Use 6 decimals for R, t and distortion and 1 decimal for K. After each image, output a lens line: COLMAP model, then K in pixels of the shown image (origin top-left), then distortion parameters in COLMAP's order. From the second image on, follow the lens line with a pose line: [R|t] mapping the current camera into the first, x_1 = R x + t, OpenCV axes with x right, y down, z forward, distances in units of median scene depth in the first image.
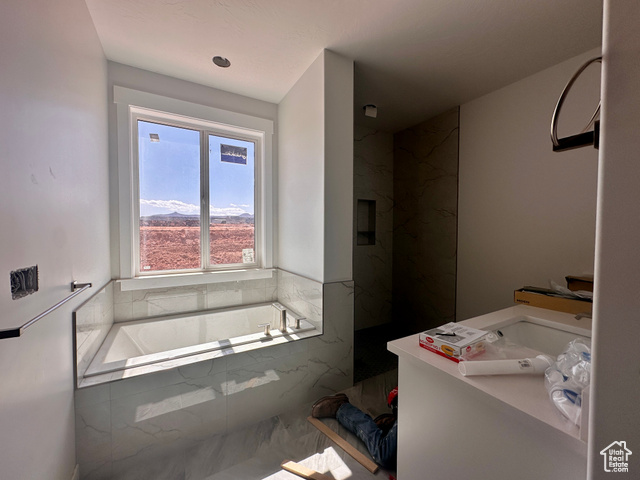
lens RADIAL K [[260.6, 0, 319.9], [0, 260.6, 241.4], [0, 0, 1]] dist [0.009961, -0.000831]
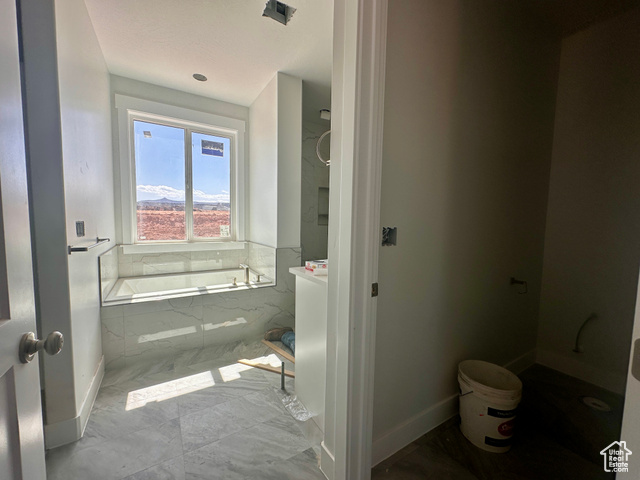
lens RADIAL K [[260.6, 0, 319.0], [0, 260.6, 240.8], [0, 0, 1]] dist [0.009961, -0.000831]
pose [[0.999555, 0.011575, 0.027491, 0.183150], [-0.012693, 0.999084, 0.040855, 0.059095], [-0.026993, -0.041186, 0.998787, -0.335959]]
